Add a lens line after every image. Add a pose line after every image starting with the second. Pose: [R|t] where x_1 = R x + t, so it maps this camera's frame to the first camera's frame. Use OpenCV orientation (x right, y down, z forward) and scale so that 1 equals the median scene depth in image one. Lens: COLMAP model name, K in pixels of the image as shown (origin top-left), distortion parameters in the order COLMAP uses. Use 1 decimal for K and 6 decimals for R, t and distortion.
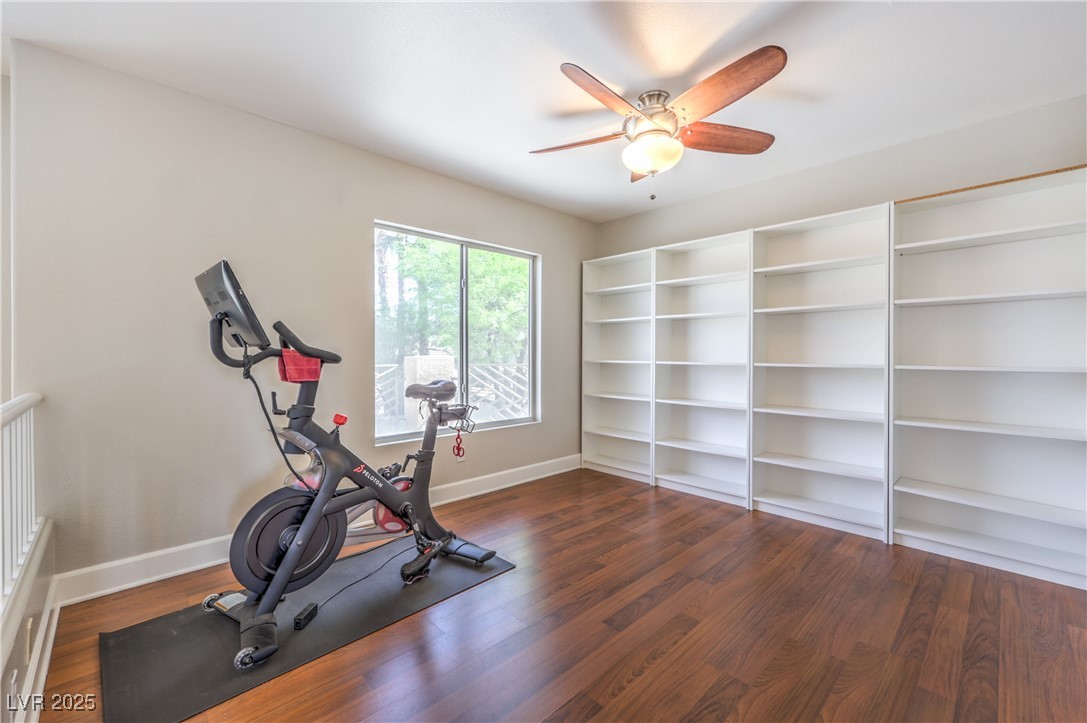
lens RADIAL K [[457.0, 0, 542.5], [0, 457.0, 357.9], [0, 0, 1]] dist [-0.000220, -0.000909]
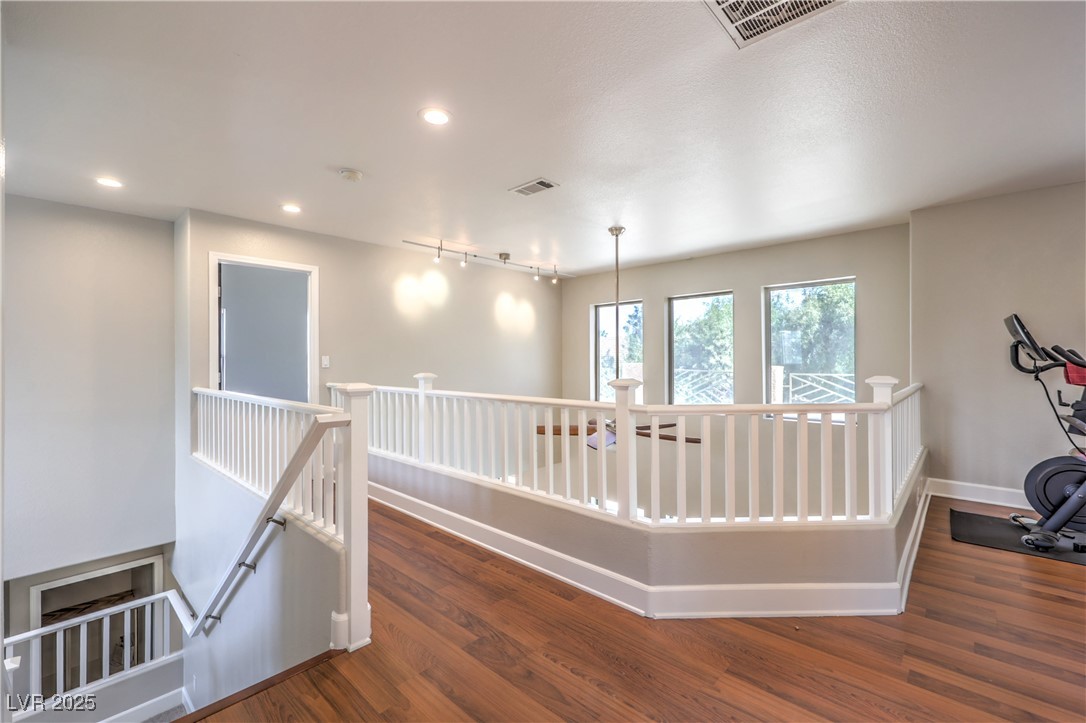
lens RADIAL K [[456.6, 0, 542.3], [0, 456.6, 360.0], [0, 0, 1]] dist [-0.000220, -0.000909]
pose [[0.053609, -0.001678, -0.998561, 0.817521], [-0.001827, 0.999997, -0.001779, -0.020094], [0.998560, 0.001919, 0.053606, -0.778831]]
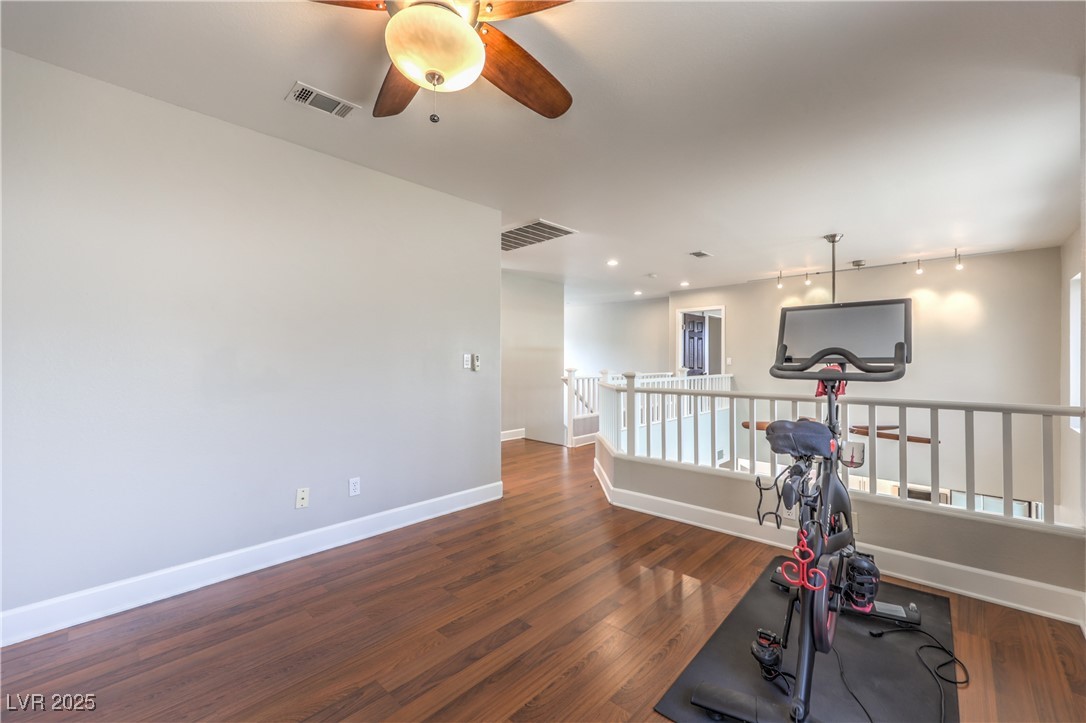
lens RADIAL K [[456.6, 0, 543.3], [0, 456.6, 360.0], [0, 0, 1]] dist [-0.000220, -0.000909]
pose [[-0.998460, 0.005167, -0.055241, 0.164771], [0.004996, 0.999982, 0.003241, -0.034939], [0.055256, 0.002960, -0.998468, 2.121546]]
